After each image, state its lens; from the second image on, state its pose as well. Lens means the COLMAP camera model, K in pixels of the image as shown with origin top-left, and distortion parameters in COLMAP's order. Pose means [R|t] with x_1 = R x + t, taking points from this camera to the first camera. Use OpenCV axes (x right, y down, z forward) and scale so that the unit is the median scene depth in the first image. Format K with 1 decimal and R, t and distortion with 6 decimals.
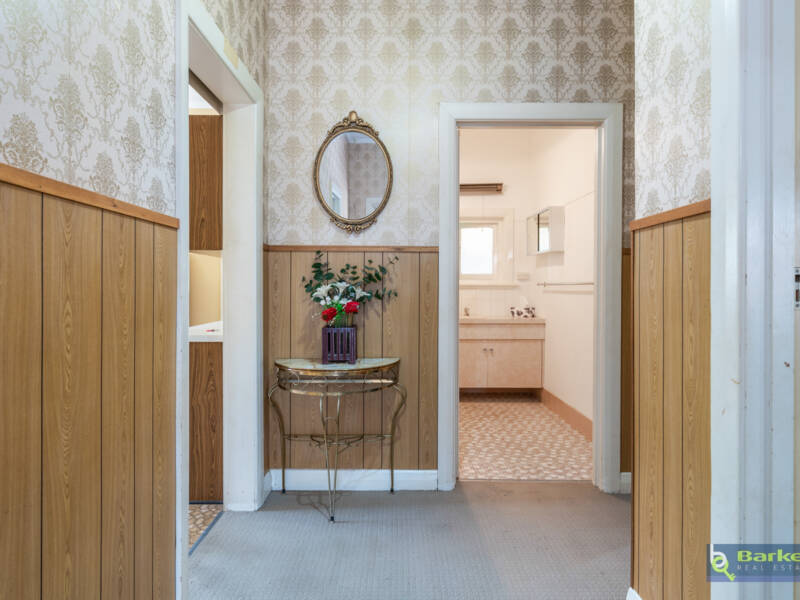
lens RADIAL K [[475.5, 0, 400.0], [0, 475.5, 300.0], [0, 0, 1]] dist [-0.002113, -0.000645]
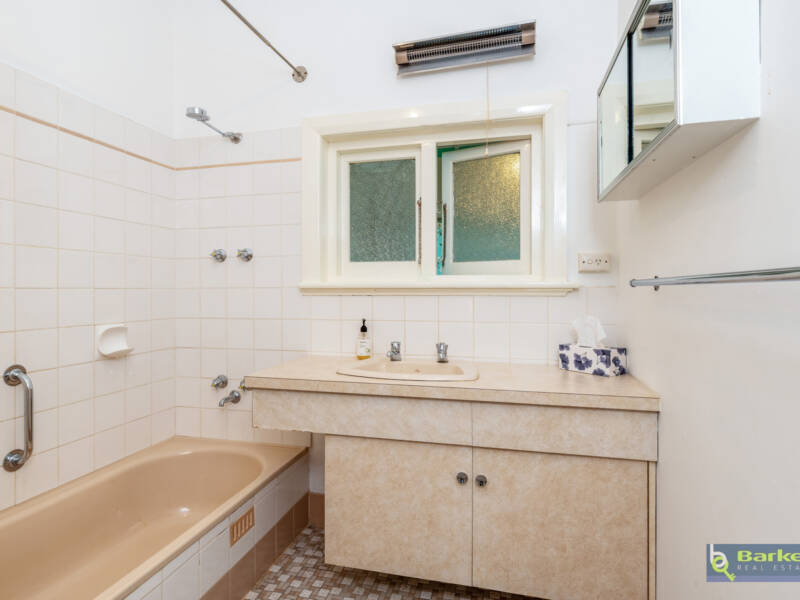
lens RADIAL K [[426.7, 0, 400.0], [0, 426.7, 300.0], [0, 0, 1]] dist [0.000109, -0.000863]
pose [[0.967450, -0.002330, -0.253053, 0.199753], [0.000489, 0.999973, -0.007339, -0.018235], [0.253063, 0.006976, 0.967425, 0.647330]]
